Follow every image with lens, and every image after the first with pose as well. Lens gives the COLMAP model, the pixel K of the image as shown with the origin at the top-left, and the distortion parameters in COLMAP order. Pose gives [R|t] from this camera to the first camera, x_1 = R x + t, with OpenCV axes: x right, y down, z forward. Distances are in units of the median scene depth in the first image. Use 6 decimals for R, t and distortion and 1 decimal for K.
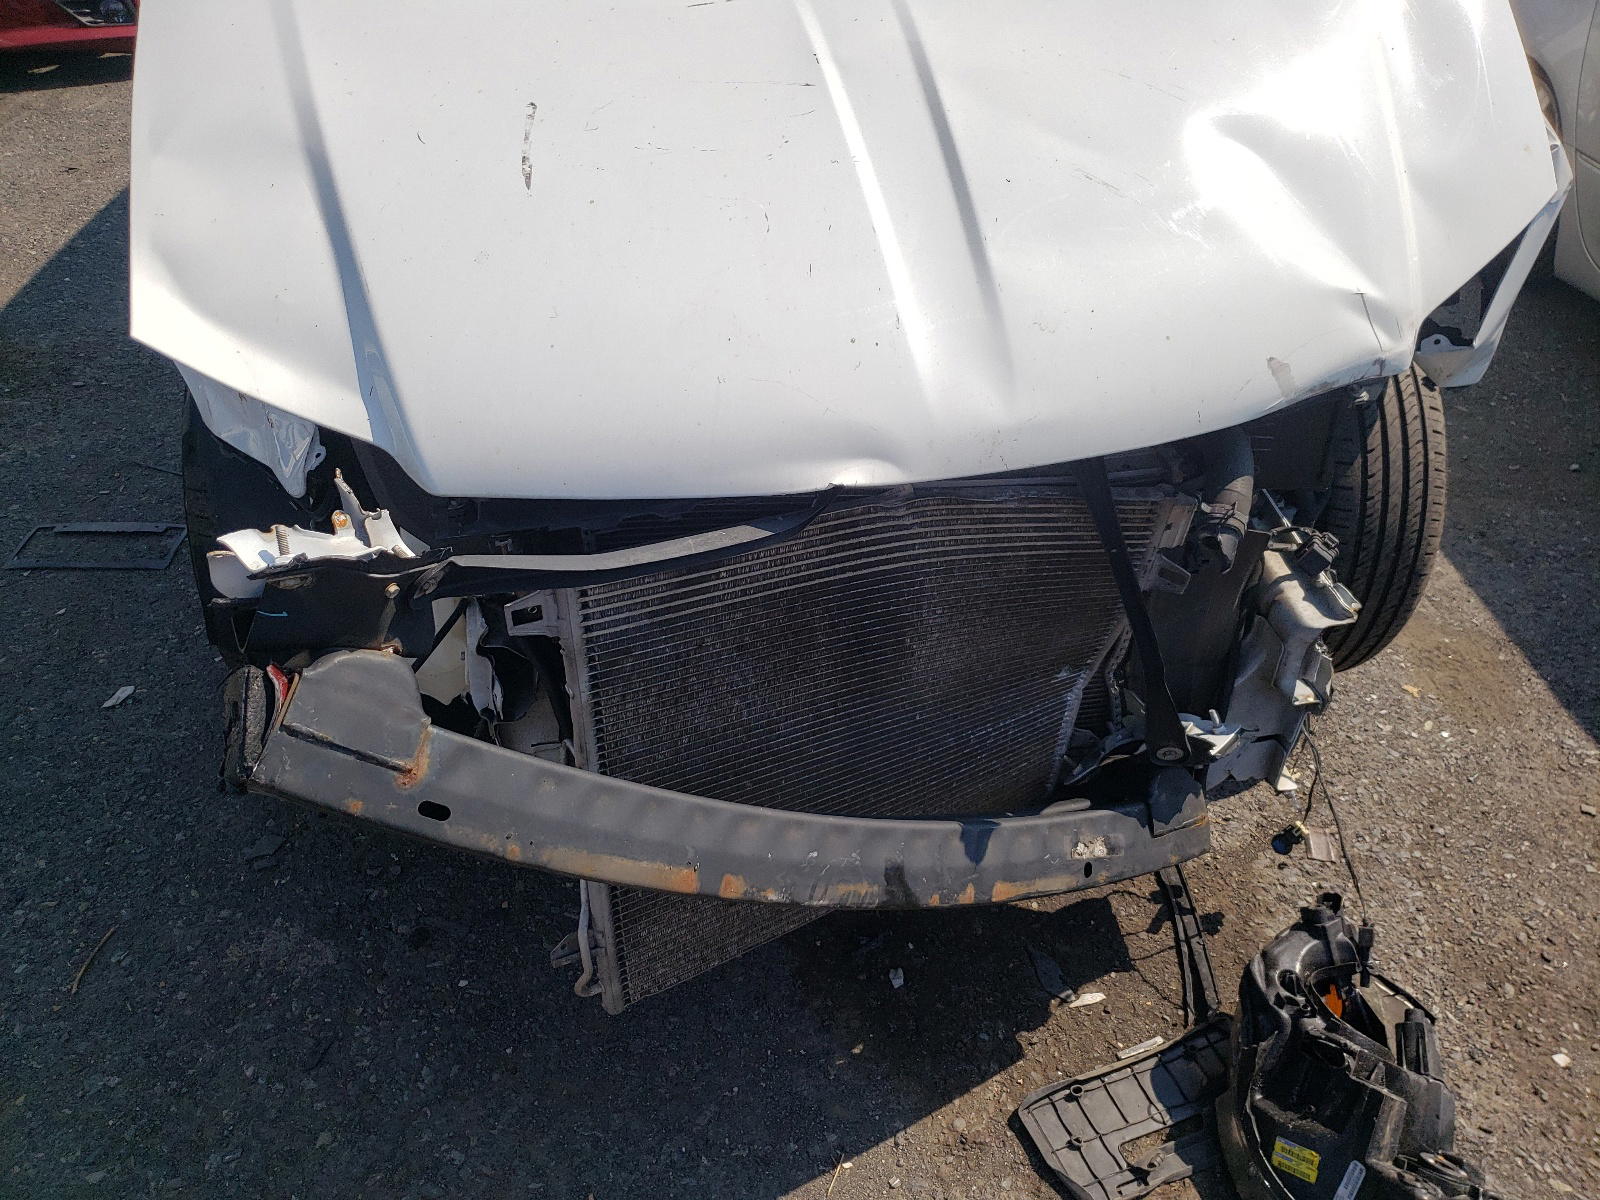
lens RADIAL K [[1231.4, 0, 758.3], [0, 1231.4, 598.4], [0, 0, 1]] dist [0.008738, 0.000953]
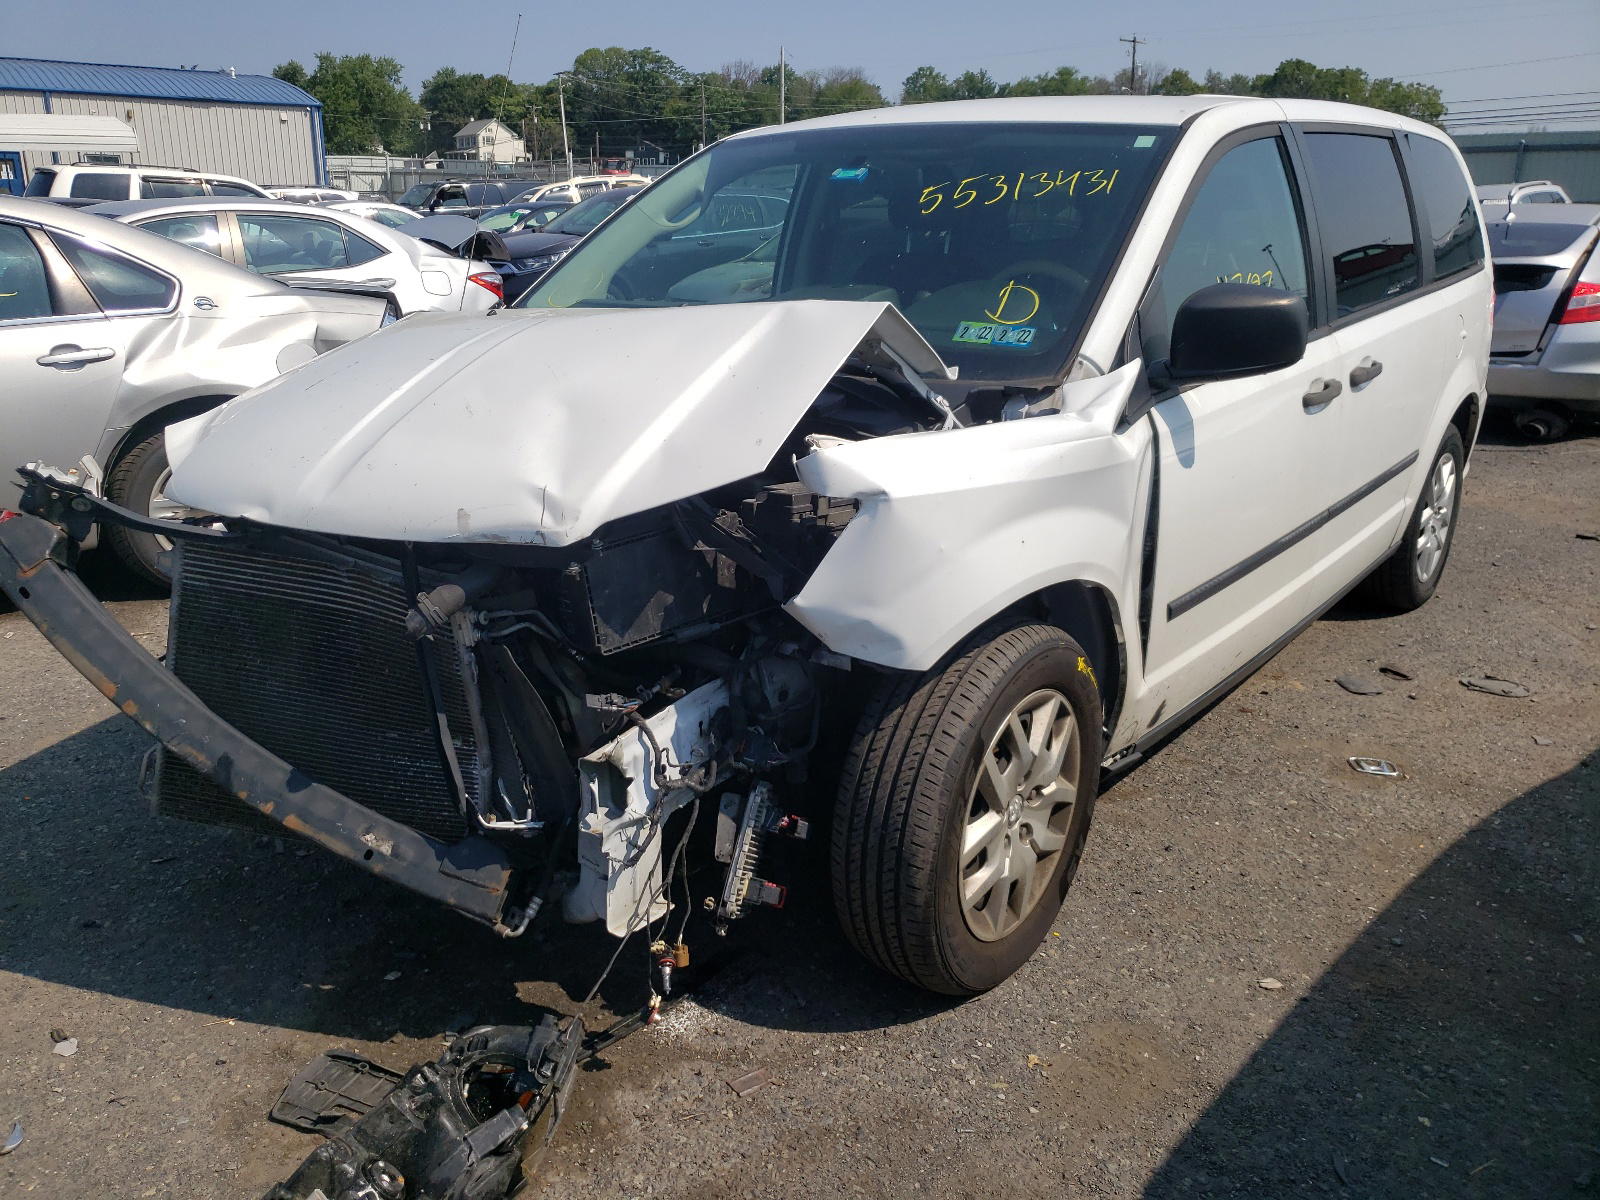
lens RADIAL K [[1231.4, 0, 758.3], [0, 1231.4, 598.4], [0, 0, 1]] dist [0.008738, 0.000953]
pose [[0.709577, 0.179347, -0.681422, 1.374858], [-0.410988, 0.890869, -0.193496, 0.043520], [0.572355, 0.417356, 0.705850, 0.121070]]
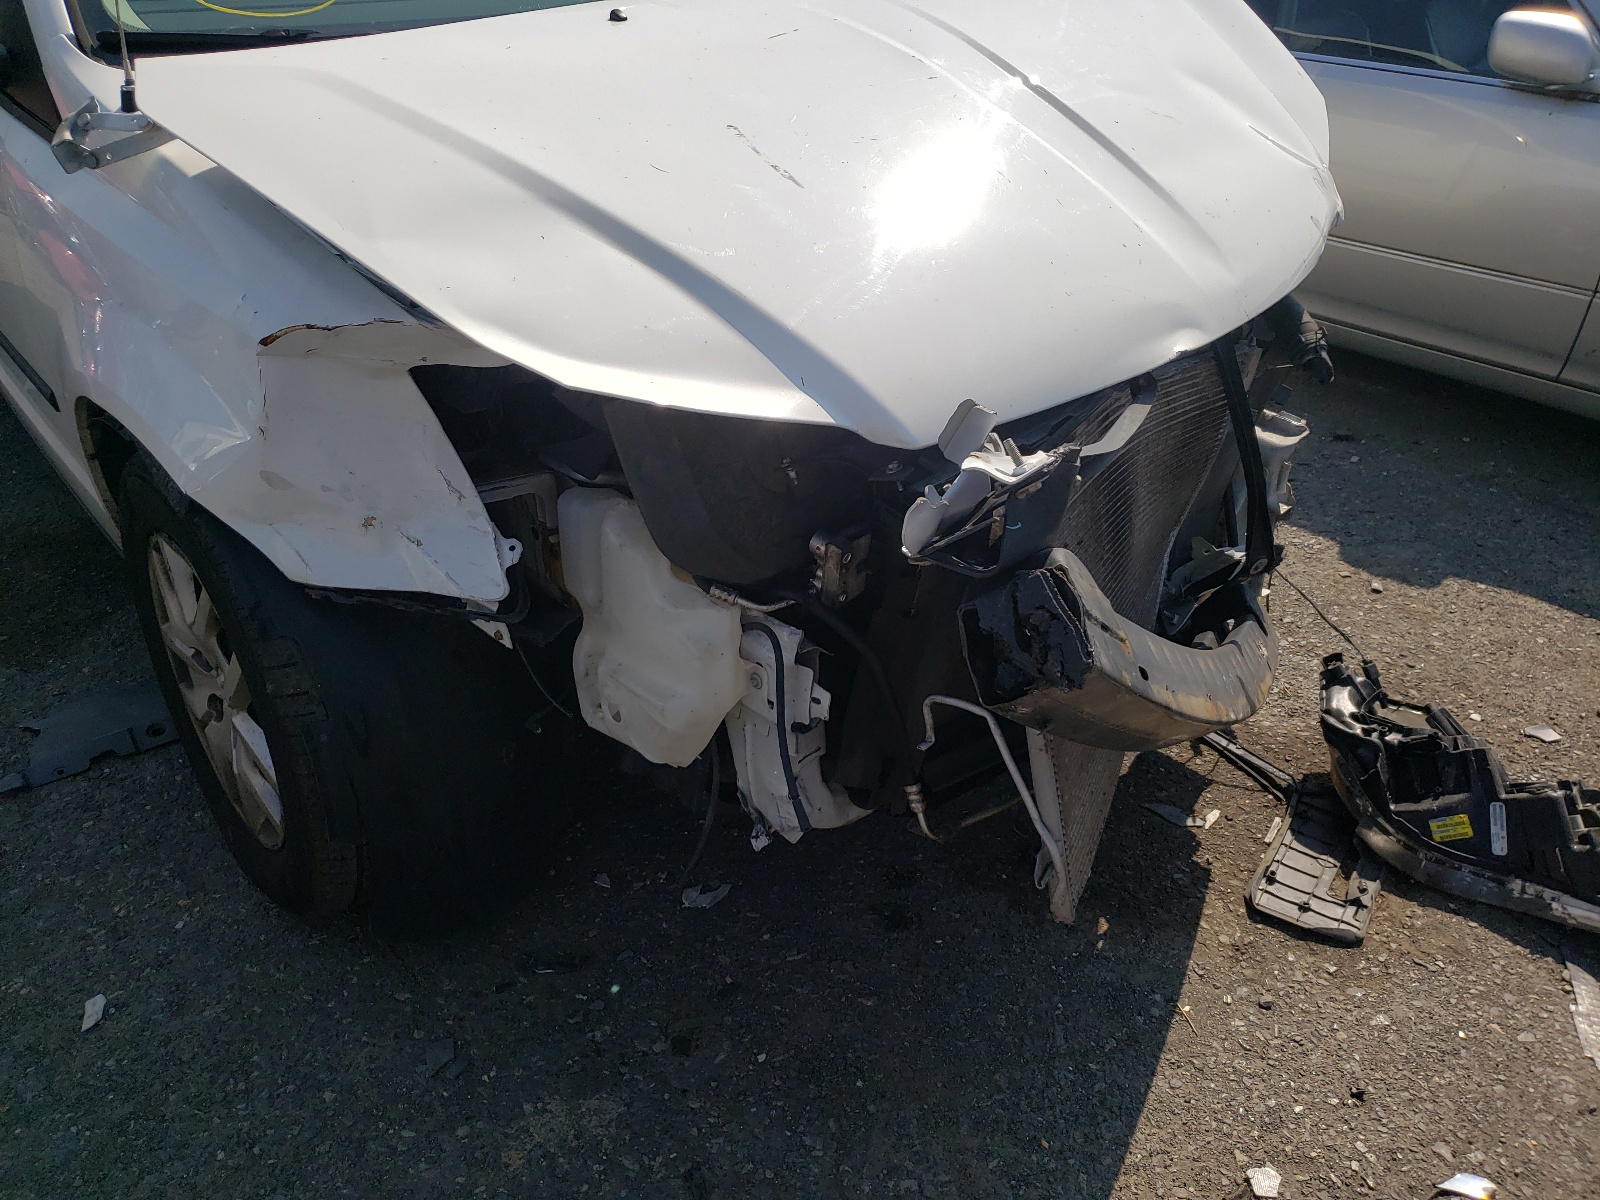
lens RADIAL K [[1231.4, 0, 758.3], [0, 1231.4, 598.4], [0, 0, 1]] dist [0.008738, 0.000953]
pose [[0.837113, -0.305253, 0.453942, -0.634586], [0.358491, 0.932923, -0.033750, 0.017062], [-0.413191, 0.190987, 0.890392, 0.105422]]
